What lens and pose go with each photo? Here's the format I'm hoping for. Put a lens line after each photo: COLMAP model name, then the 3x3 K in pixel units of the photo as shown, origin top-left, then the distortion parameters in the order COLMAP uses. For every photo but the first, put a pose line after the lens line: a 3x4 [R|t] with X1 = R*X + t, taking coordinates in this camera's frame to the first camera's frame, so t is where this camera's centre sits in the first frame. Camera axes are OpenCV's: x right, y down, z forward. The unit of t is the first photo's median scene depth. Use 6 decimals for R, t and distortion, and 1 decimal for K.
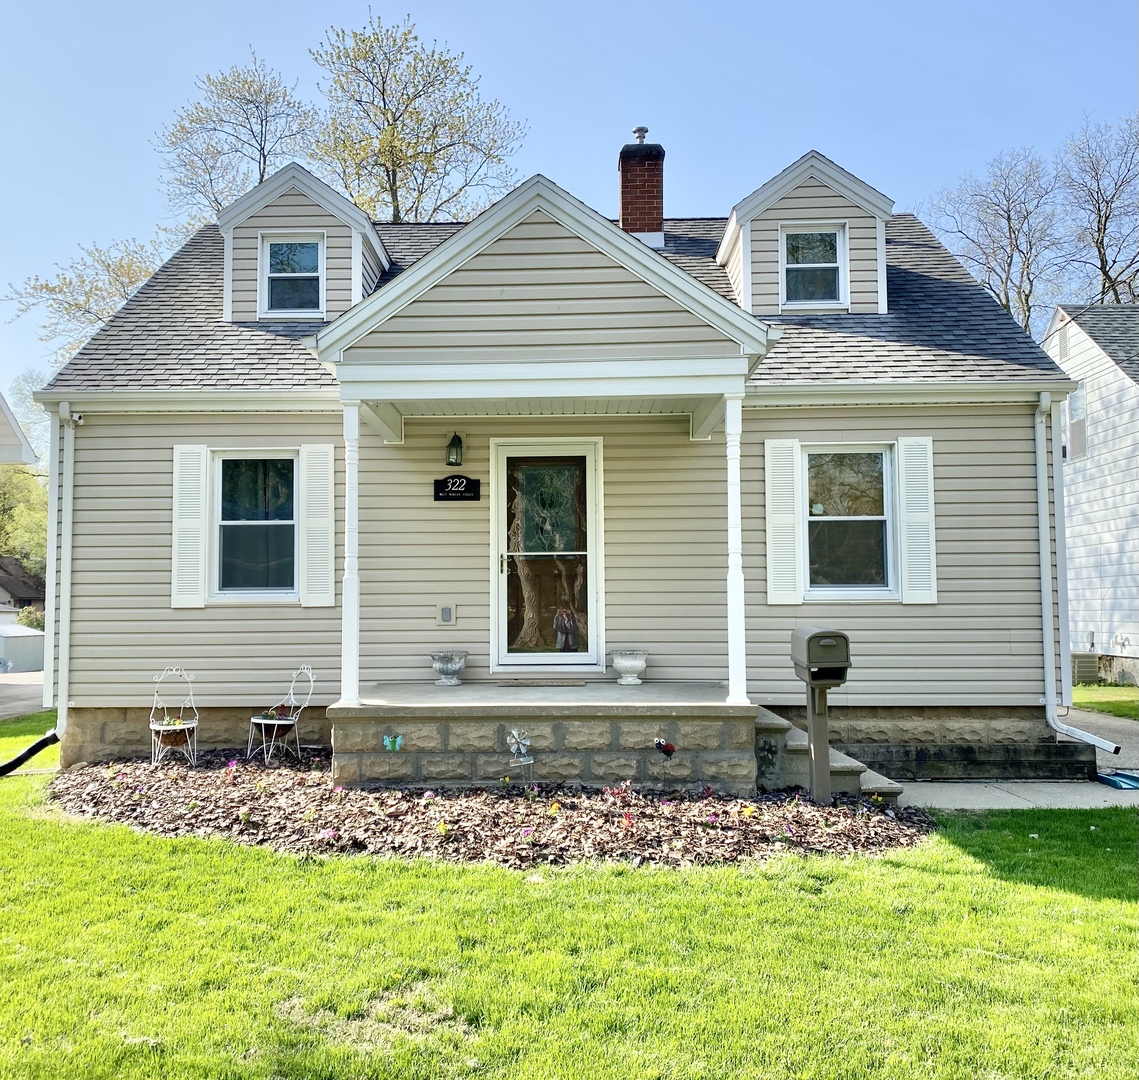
lens RADIAL K [[1031.0, 0, 569.4], [0, 1031.0, 541.8], [0, 0, 1]] dist [0.011341, 0.003586]
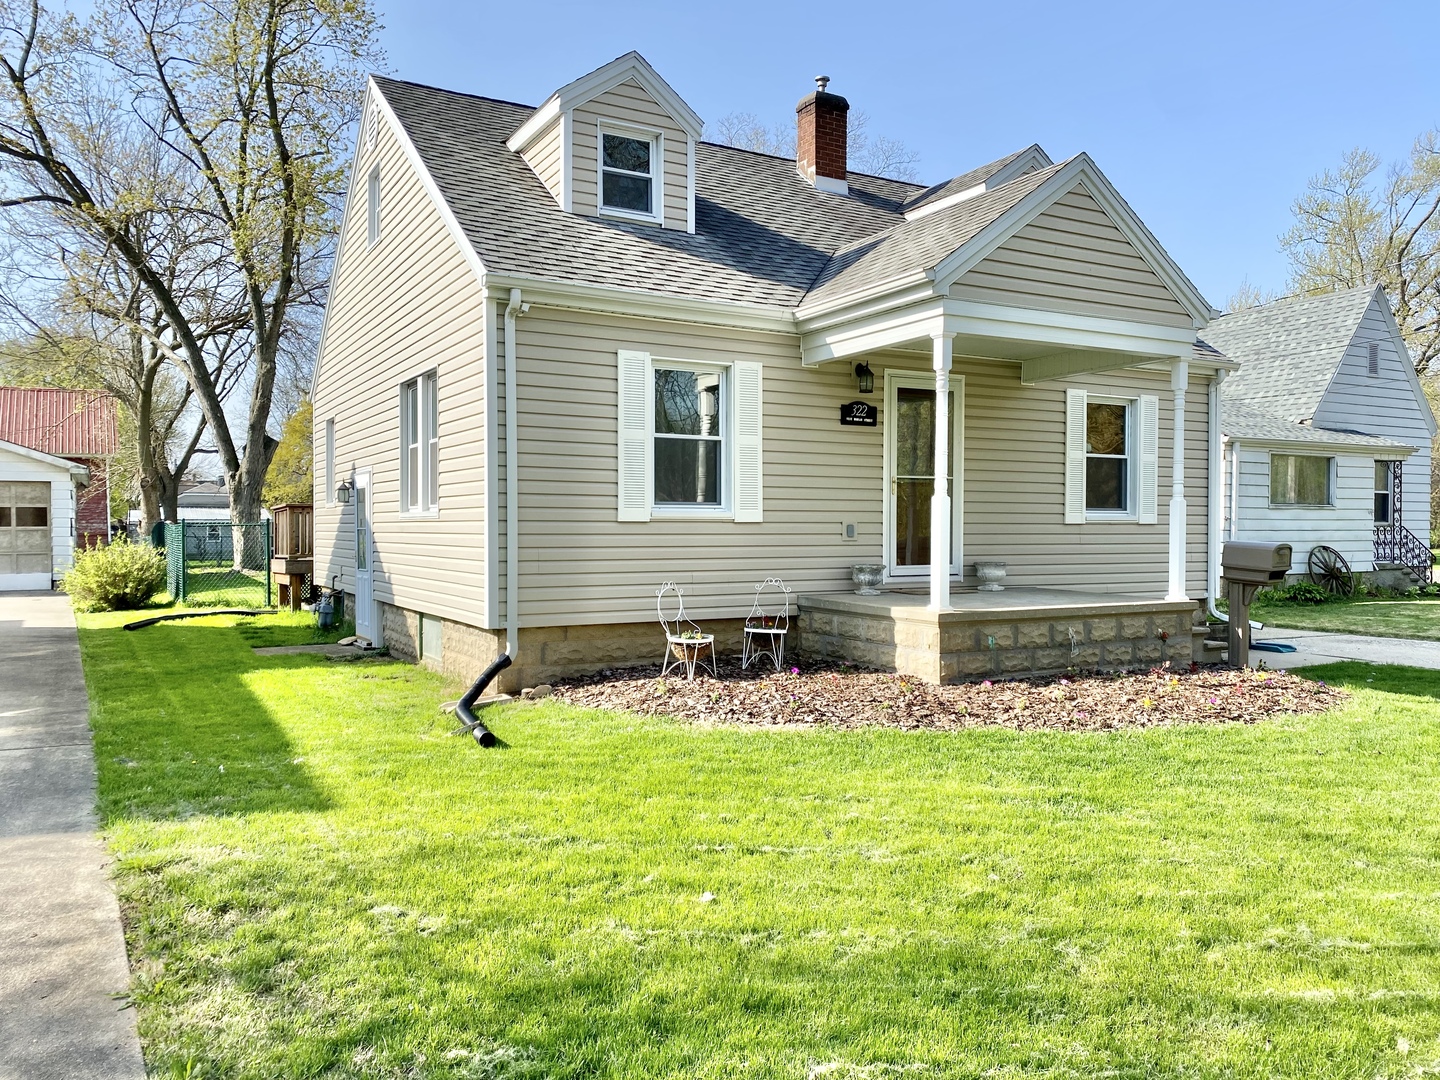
lens RADIAL K [[1127.5, 0, 719.8], [0, 1127.5, 535.1], [0, 0, 1]] dist [-0.000080, -0.003689]
pose [[0.872225, 0.006840, 0.489057, -0.812232], [-0.043252, 0.997064, 0.063194, 0.006261], [-0.487188, -0.076272, 0.869960, 0.041860]]
